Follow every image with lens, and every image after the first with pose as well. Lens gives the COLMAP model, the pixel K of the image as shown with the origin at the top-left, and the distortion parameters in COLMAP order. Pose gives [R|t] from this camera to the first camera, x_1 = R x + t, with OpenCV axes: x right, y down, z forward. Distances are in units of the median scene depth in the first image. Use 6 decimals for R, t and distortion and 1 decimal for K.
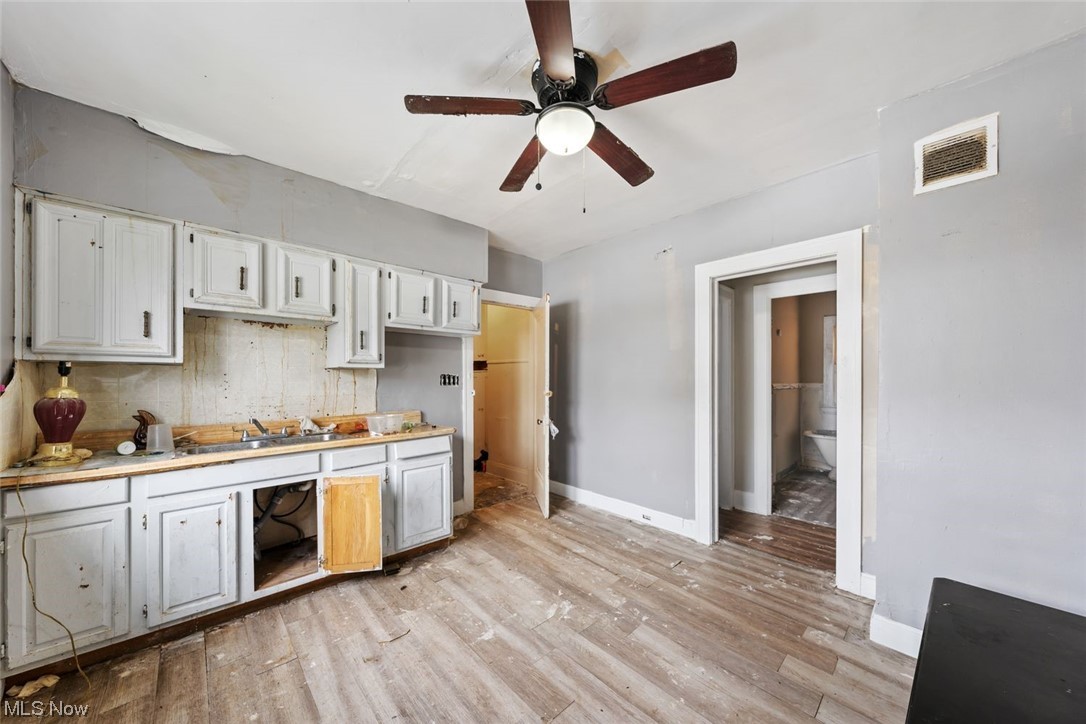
lens RADIAL K [[388.1, 0, 543.0], [0, 388.1, 362.0], [0, 0, 1]] dist [-0.000682, -0.000074]
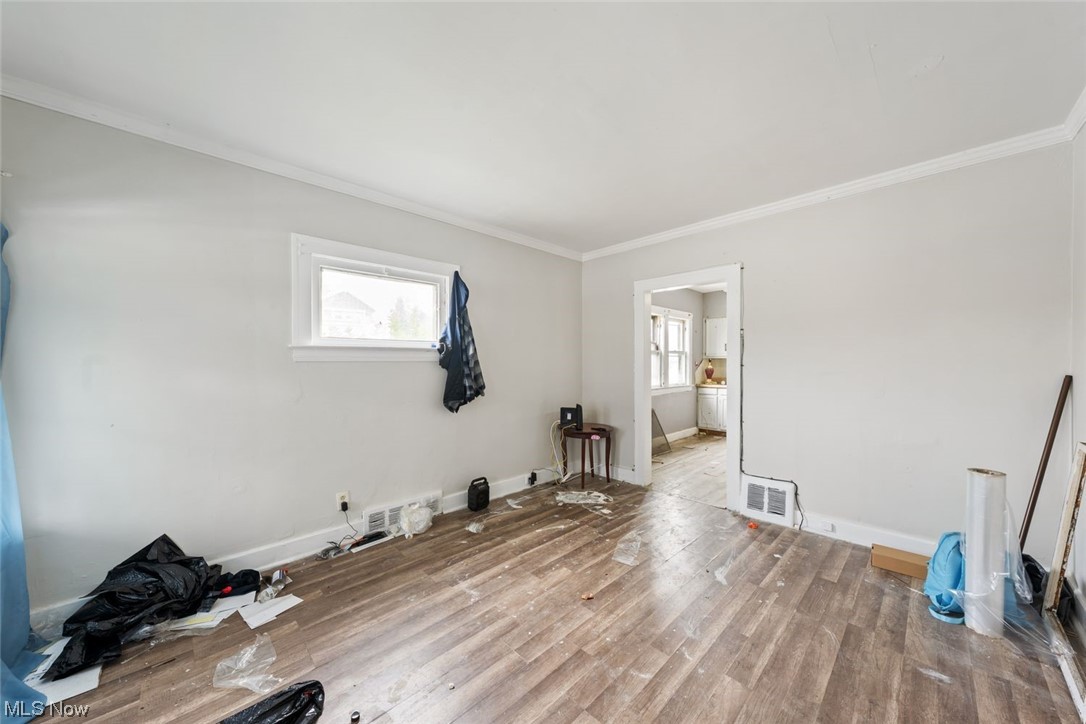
lens RADIAL K [[388.1, 0, 543.0], [0, 388.1, 362.0], [0, 0, 1]] dist [-0.000682, -0.000074]
pose [[0.032804, 0.005584, -0.999446, 2.706807], [0.001445, 0.999983, 0.005634, 0.009360], [0.999461, -0.001630, 0.032795, -0.848730]]
